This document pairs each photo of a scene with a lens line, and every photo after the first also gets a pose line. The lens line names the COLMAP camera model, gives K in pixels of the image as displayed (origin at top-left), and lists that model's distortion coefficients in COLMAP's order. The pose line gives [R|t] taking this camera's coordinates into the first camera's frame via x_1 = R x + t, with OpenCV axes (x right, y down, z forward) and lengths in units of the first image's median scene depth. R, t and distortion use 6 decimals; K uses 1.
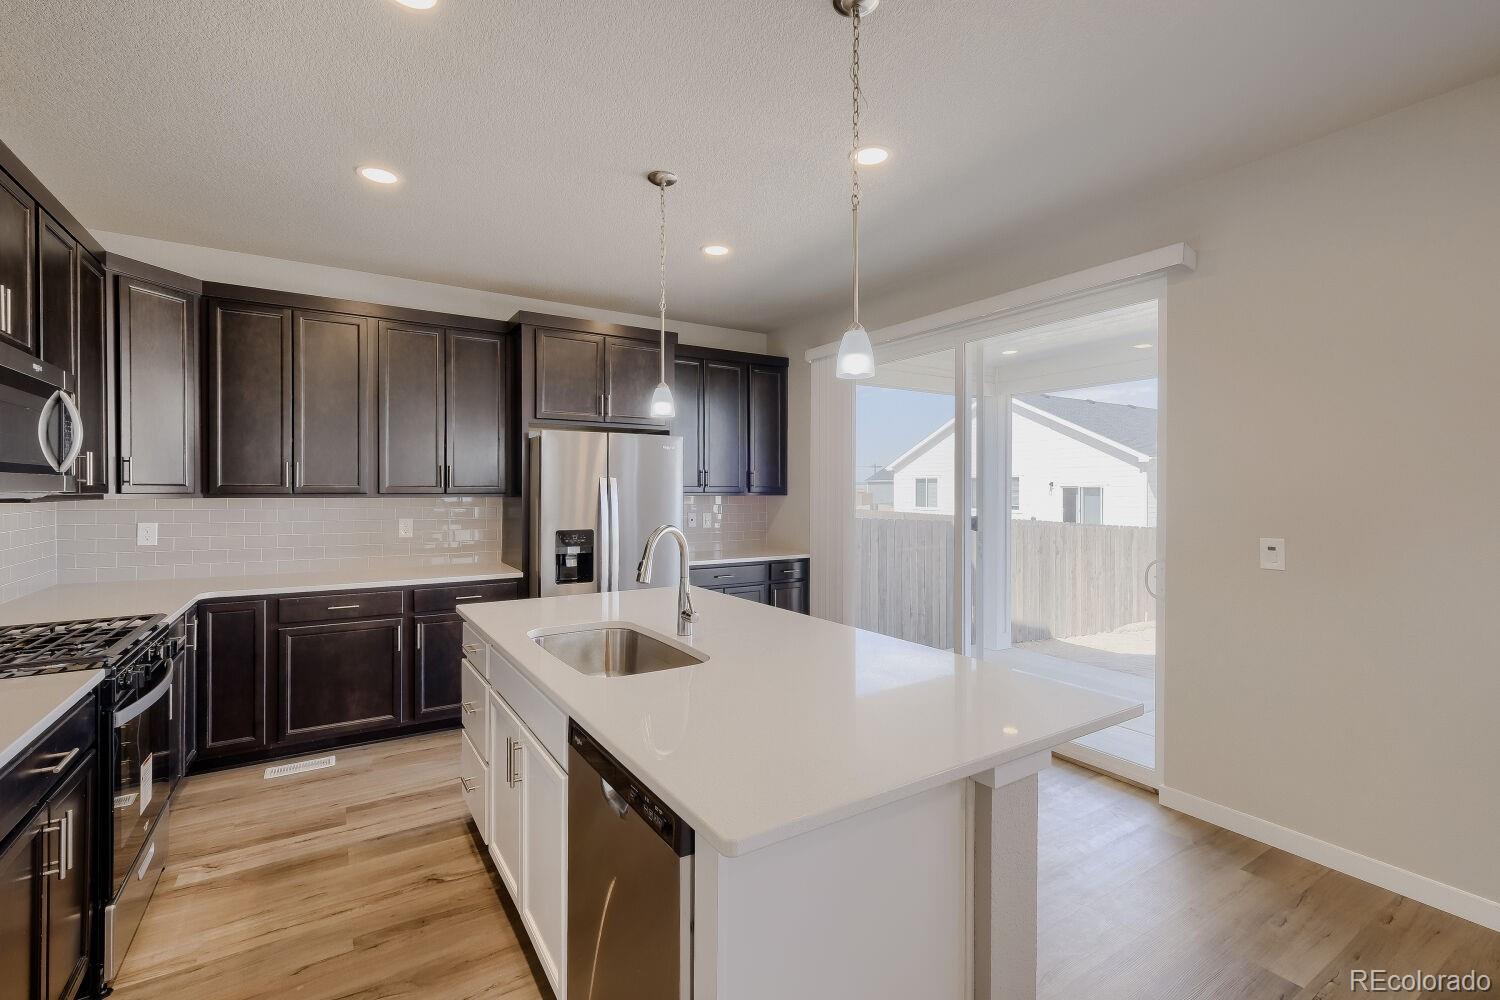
lens RADIAL K [[670.4, 0, 747.0], [0, 670.4, 494.9], [0, 0, 1]] dist [0.004006, 0.001045]
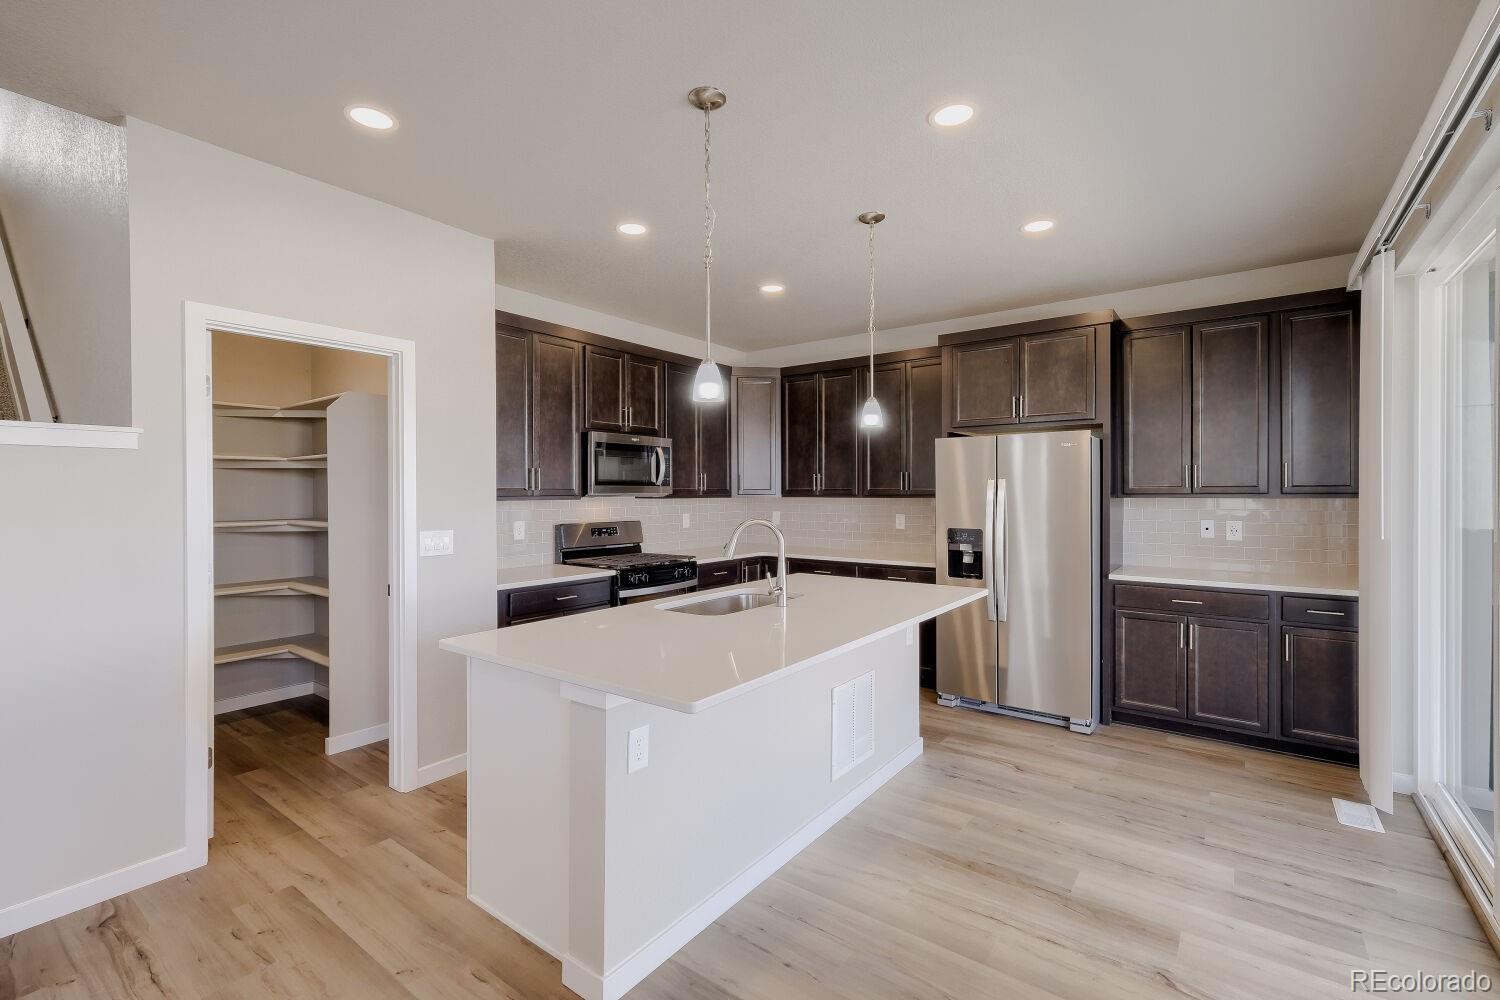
lens RADIAL K [[650.0, 0, 739.9], [0, 650.0, 496.5], [0, 0, 1]] dist [0.011643, -0.000195]
pose [[0.345970, 0.005101, -0.938232, 0.643035], [-0.002175, 0.999987, 0.004635, -0.004017], [0.938243, 0.000437, 0.345977, 0.317772]]
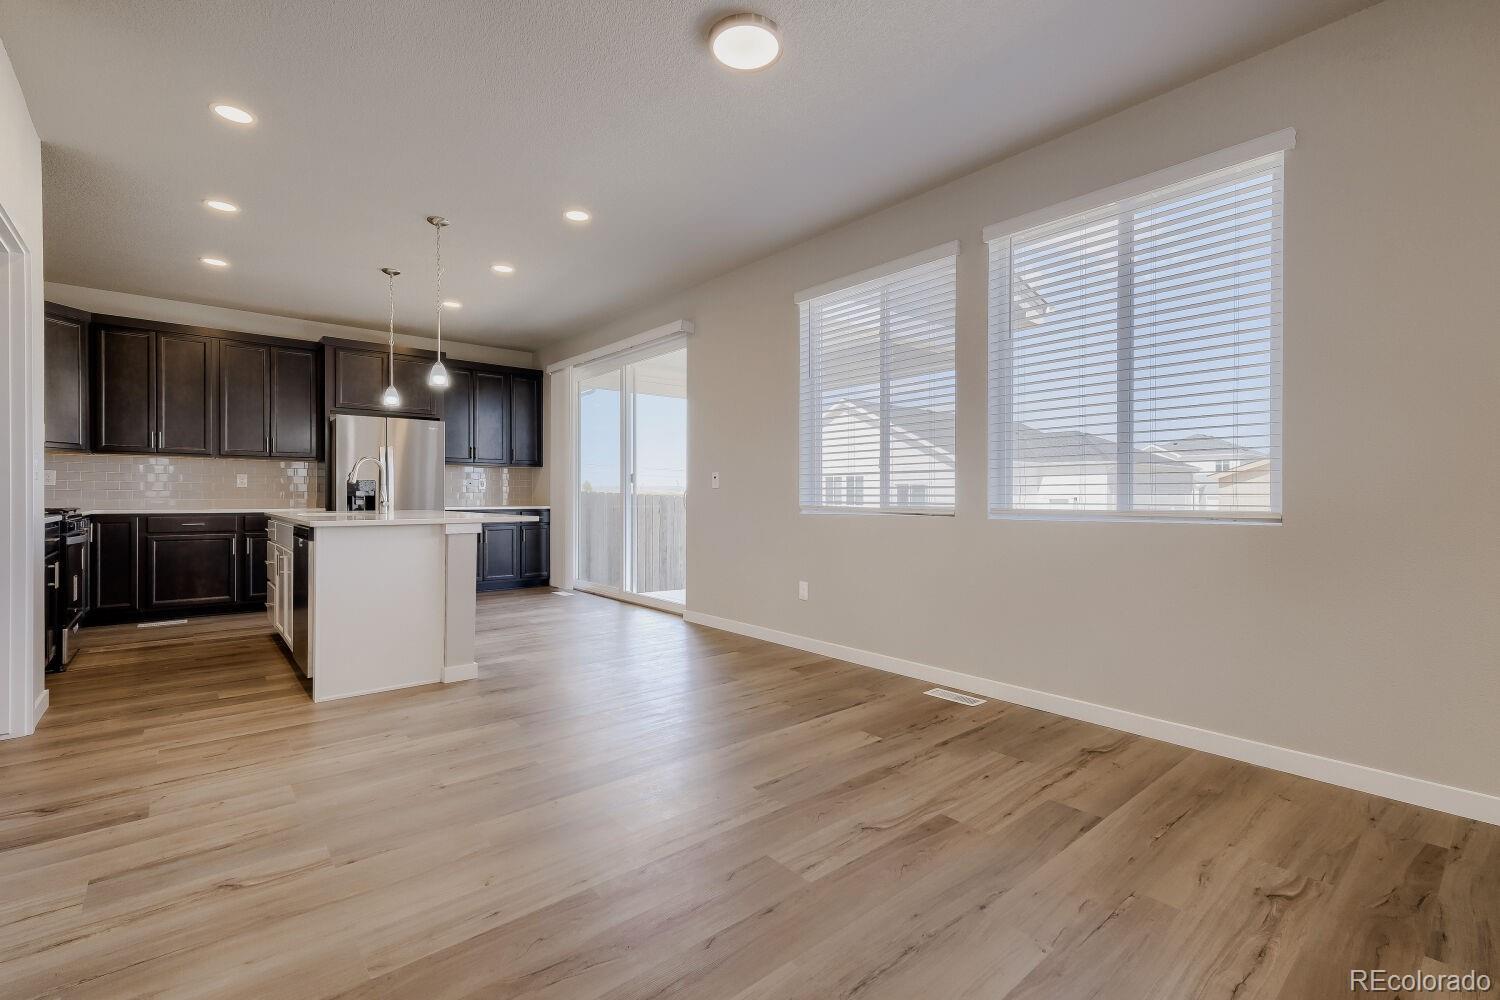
lens RADIAL K [[656.3, 0, 742.1], [0, 656.3, 498.8], [0, 0, 1]] dist [0.007626, -0.001242]
pose [[0.989776, -0.000486, 0.142629, 0.421814], [0.000535, 1.000000, -0.000310, 0.103554], [-0.142629, 0.000383, 0.989776, -0.665865]]
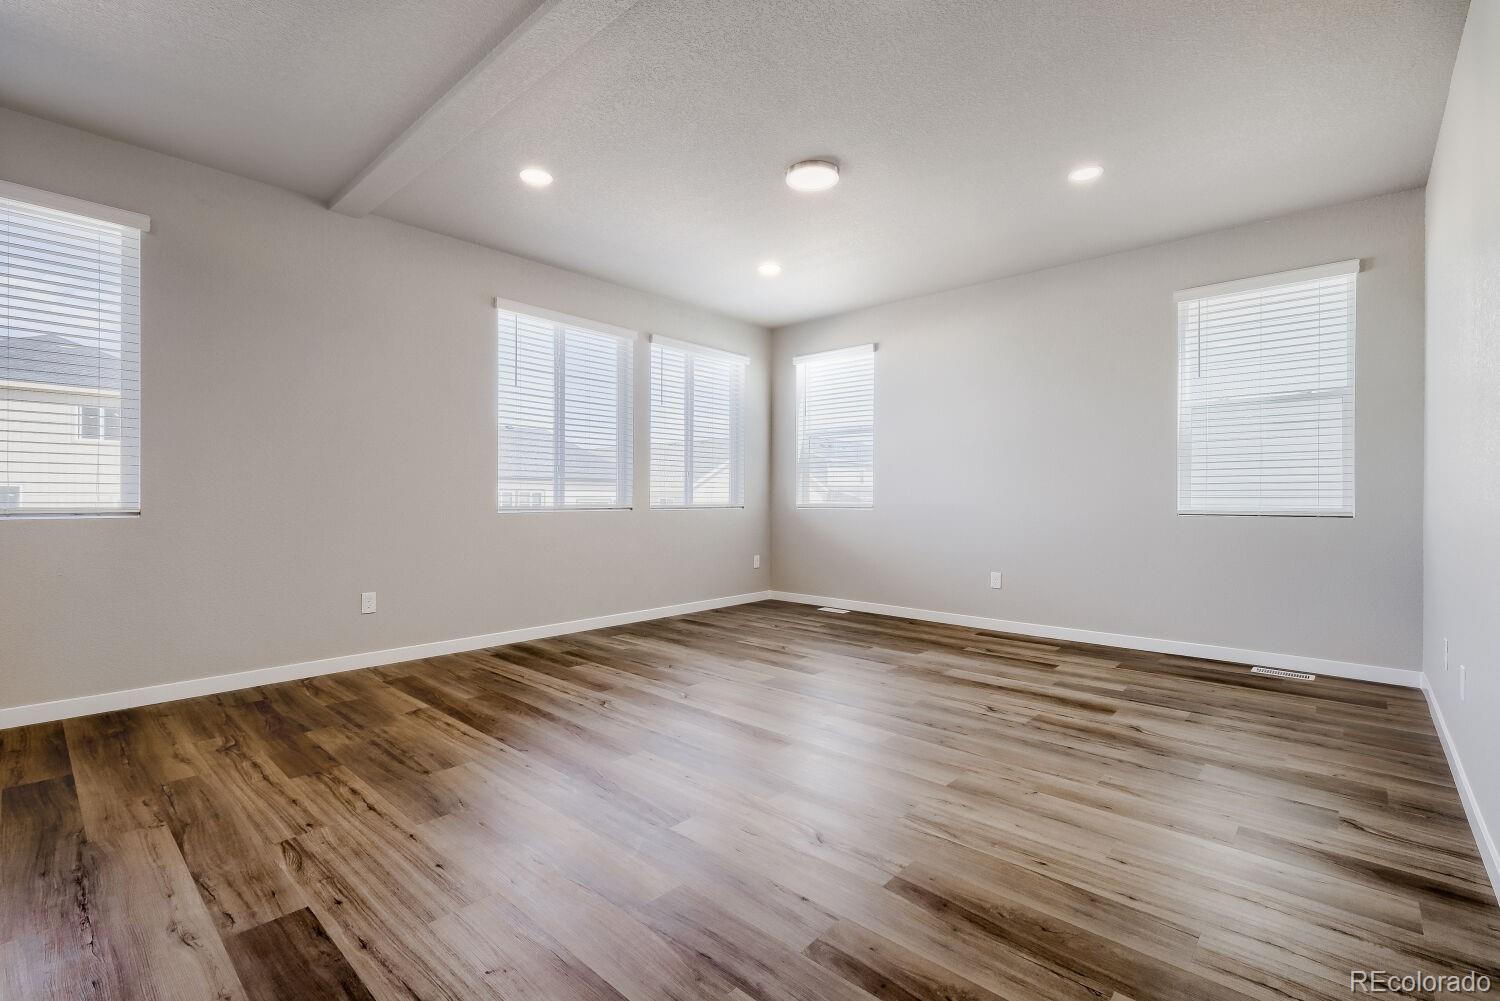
lens RADIAL K [[670.4, 0, 742.0], [0, 670.4, 526.6], [0, 0, 1]] dist [0.004006, 0.001045]
pose [[-0.268825, -0.041571, 0.962292, -0.013159], [-0.001363, 0.999084, 0.042780, 0.101022], [-0.963188, 0.010189, -0.268635, -0.616131]]
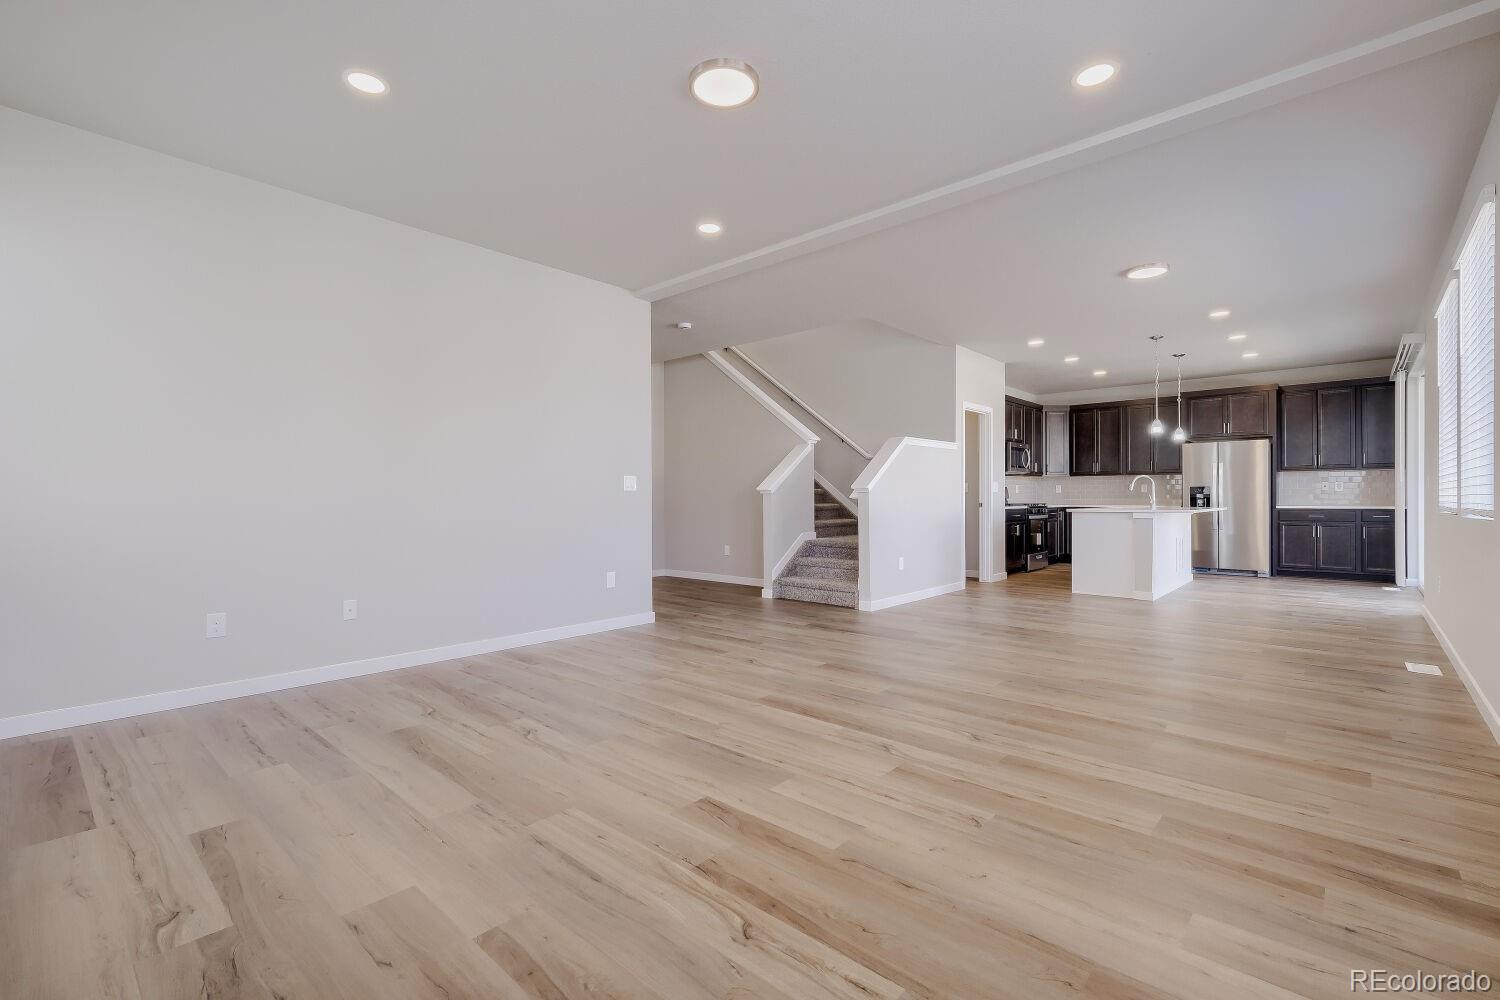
lens RADIAL K [[656.3, 0, 736.3], [0, 656.3, 502.1], [0, 0, 1]] dist [0.007626, -0.001242]
pose [[0.256344, 0.000611, -0.966586, 1.583844], [0.000763, 0.999999, 0.000835, 0.108882], [0.966585, -0.000952, 0.256343, -1.141730]]
